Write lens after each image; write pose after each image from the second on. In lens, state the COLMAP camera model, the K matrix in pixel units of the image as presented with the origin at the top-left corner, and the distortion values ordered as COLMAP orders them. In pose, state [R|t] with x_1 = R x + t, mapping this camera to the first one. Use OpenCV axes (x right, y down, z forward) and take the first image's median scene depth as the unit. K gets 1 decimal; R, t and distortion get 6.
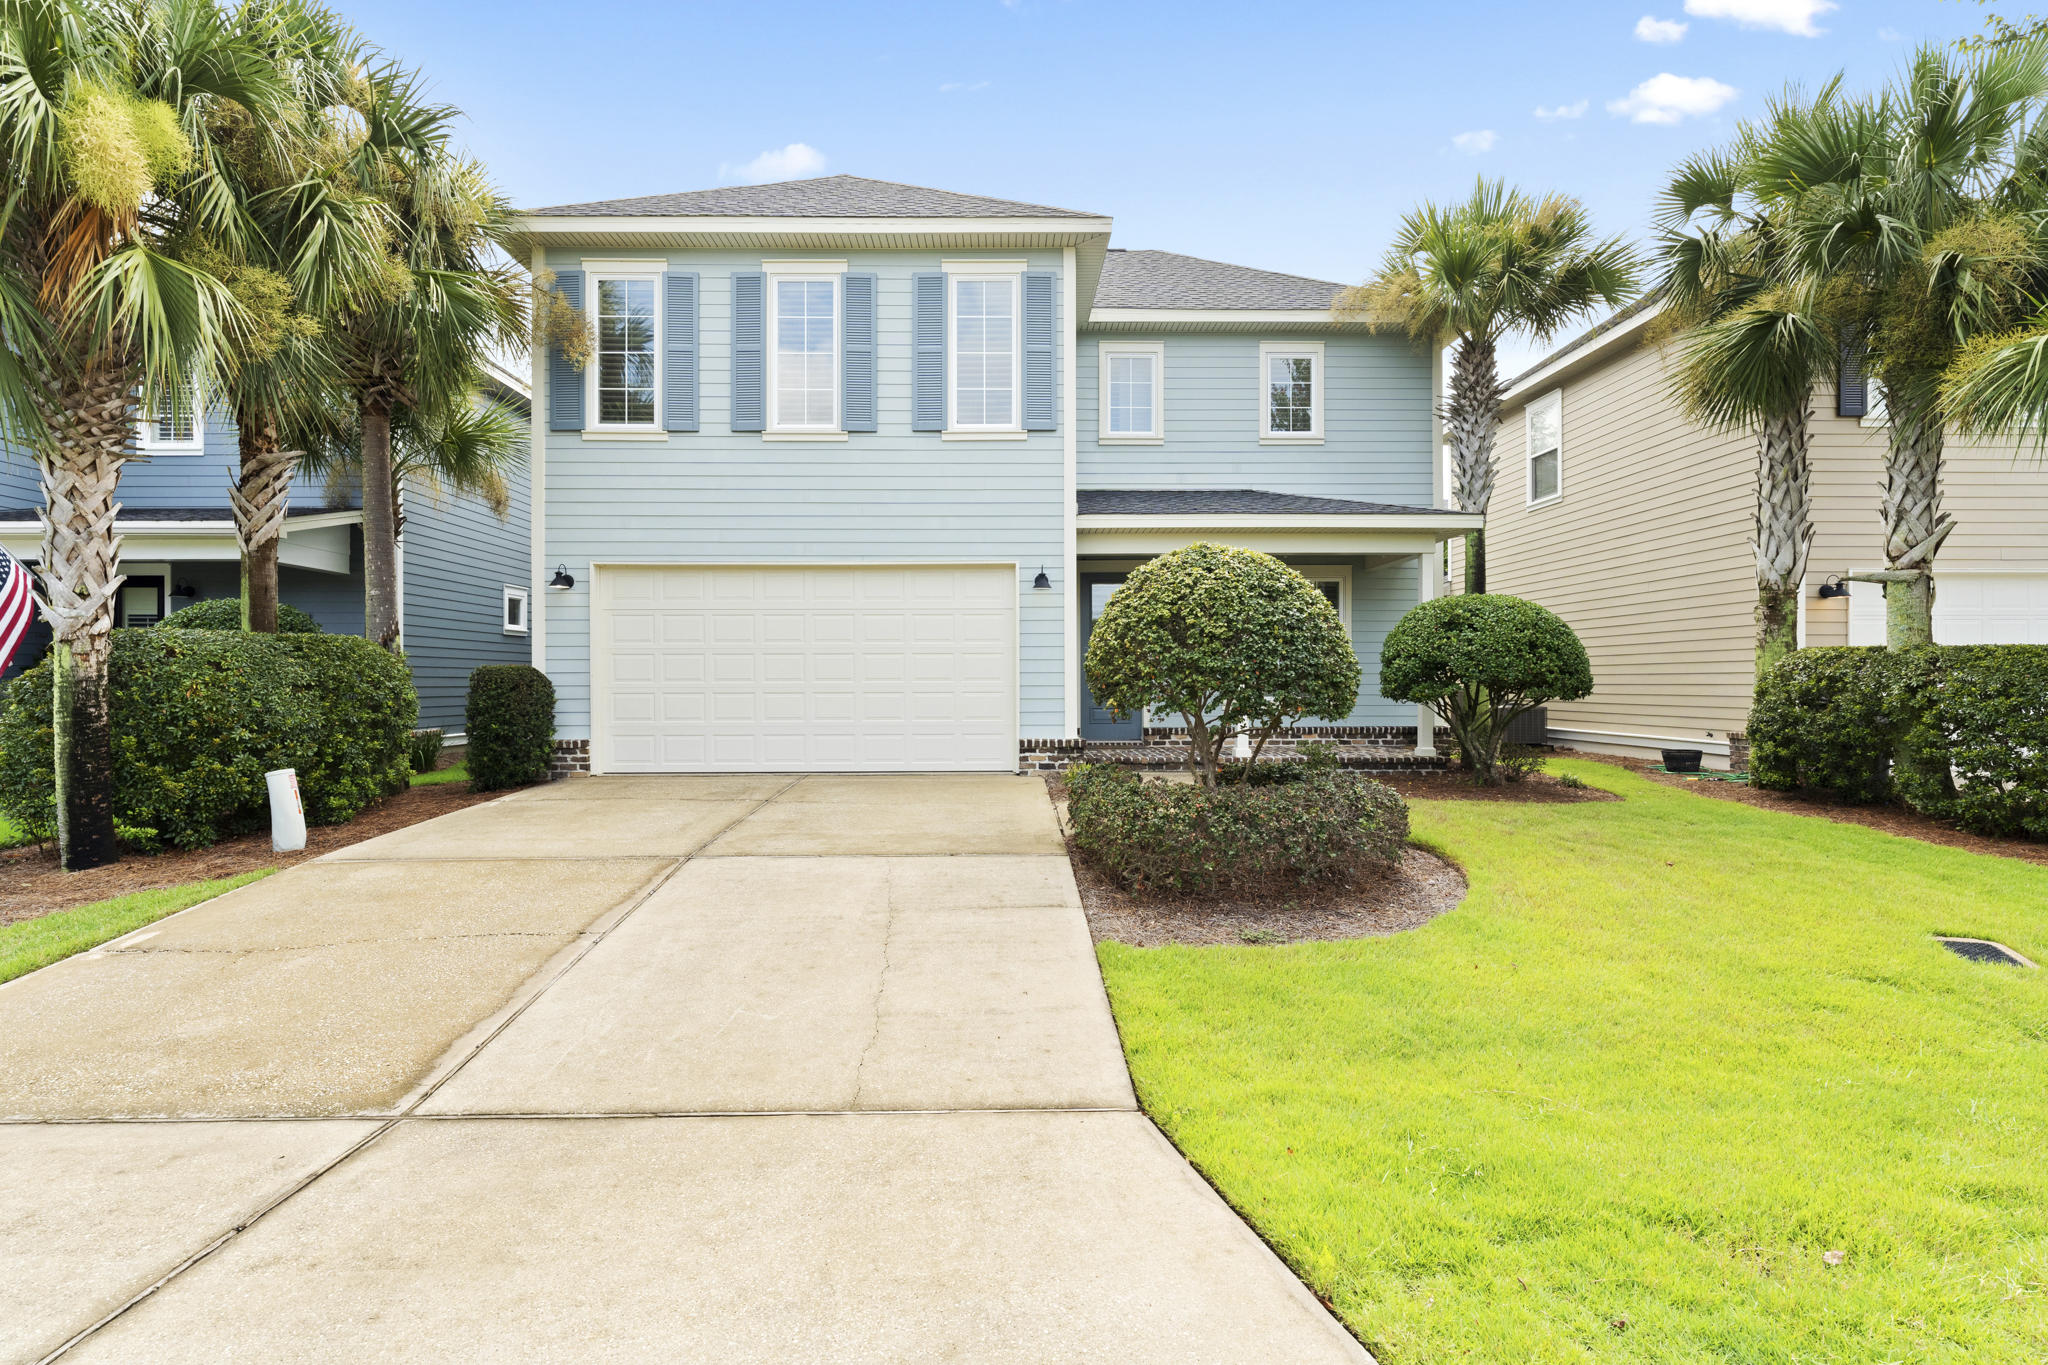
lens RADIAL K [[942.7, 0, 1024.1], [0, 942.7, 679.2], [0, 0, 1]] dist [0.001468, 0.000134]
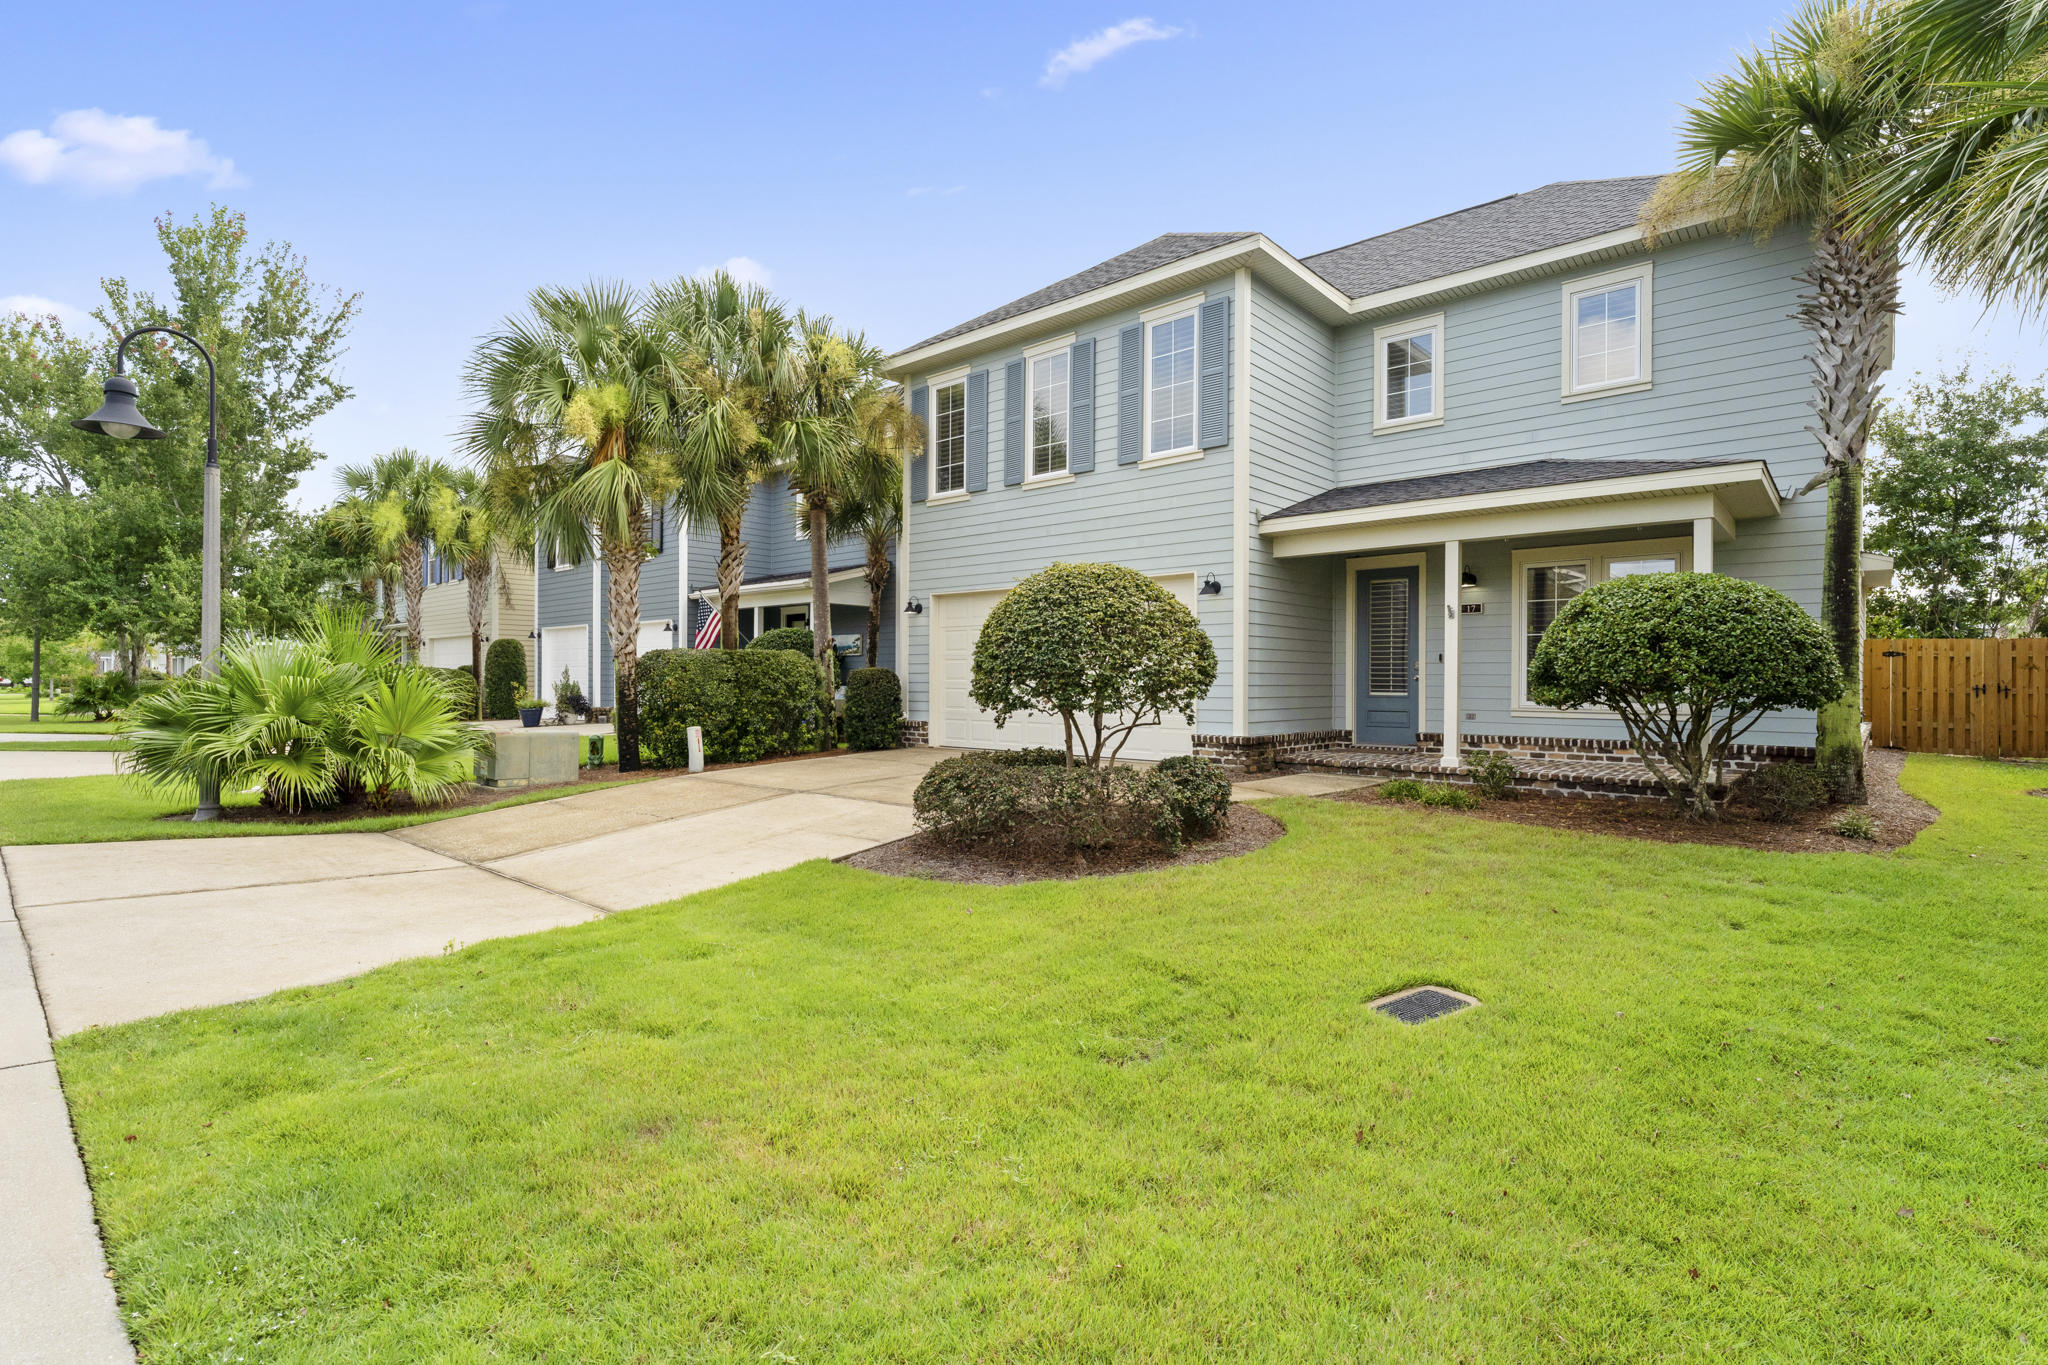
lens RADIAL K [[942.7, 0, 1025.0], [0, 942.7, 682.4], [0, 0, 1]] dist [0.001468, 0.000134]
pose [[0.740360, 0.006961, -0.672175, 0.581668], [-0.005719, 0.999975, 0.004057, 0.000267], [0.672187, 0.000841, 0.740381, 0.061033]]
